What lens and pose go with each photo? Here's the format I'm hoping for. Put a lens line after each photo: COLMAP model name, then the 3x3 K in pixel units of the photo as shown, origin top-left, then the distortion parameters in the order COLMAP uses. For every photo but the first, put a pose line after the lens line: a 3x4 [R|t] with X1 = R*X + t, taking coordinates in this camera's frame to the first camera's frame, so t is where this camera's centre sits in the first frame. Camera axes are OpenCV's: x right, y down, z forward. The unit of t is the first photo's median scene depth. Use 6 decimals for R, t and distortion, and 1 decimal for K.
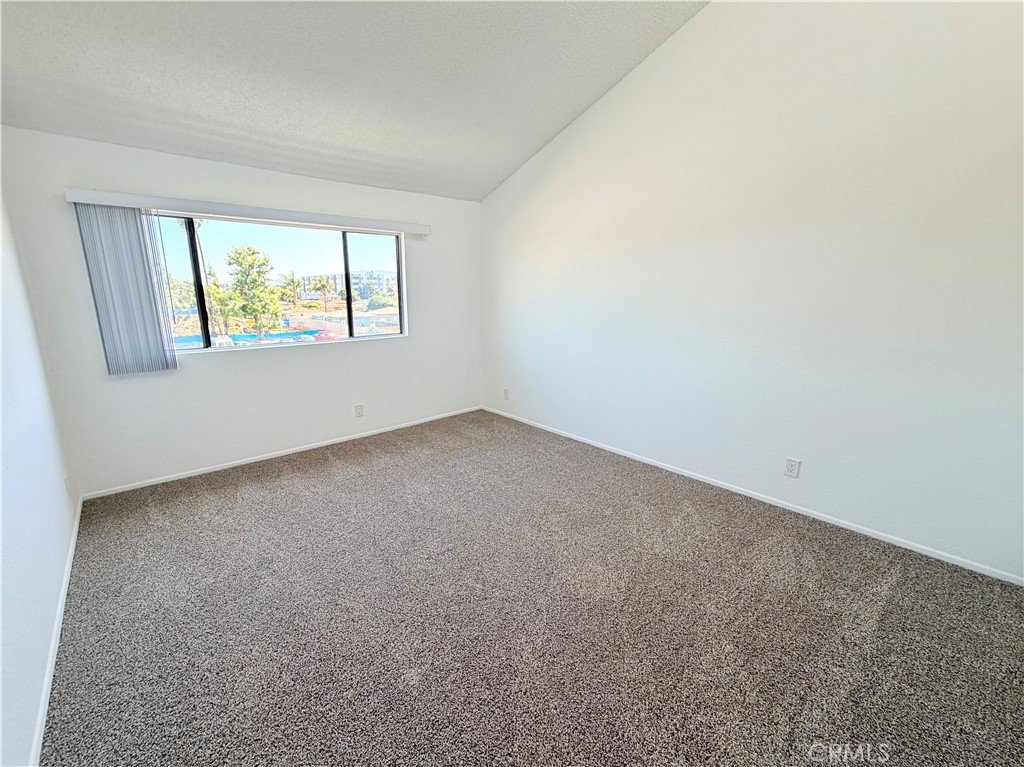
lens RADIAL K [[420.3, 0, 514.1], [0, 420.3, 383.8], [0, 0, 1]] dist [-0.002424, 0.000028]
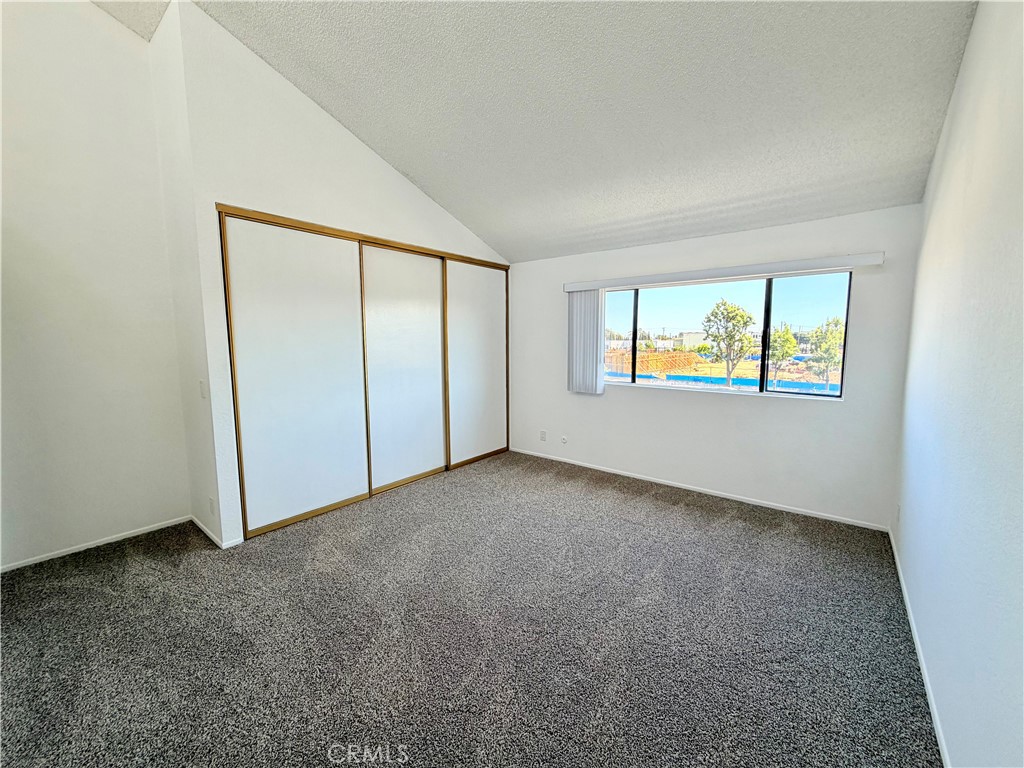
lens RADIAL K [[420.3, 0, 515.4], [0, 420.3, 382.7], [0, 0, 1]] dist [-0.002424, 0.000028]
pose [[0.167881, 0.101971, -0.980519, 0.500295], [-0.217739, 0.973906, 0.064003, -0.091475], [0.961460, 0.202752, 0.185704, 0.400497]]
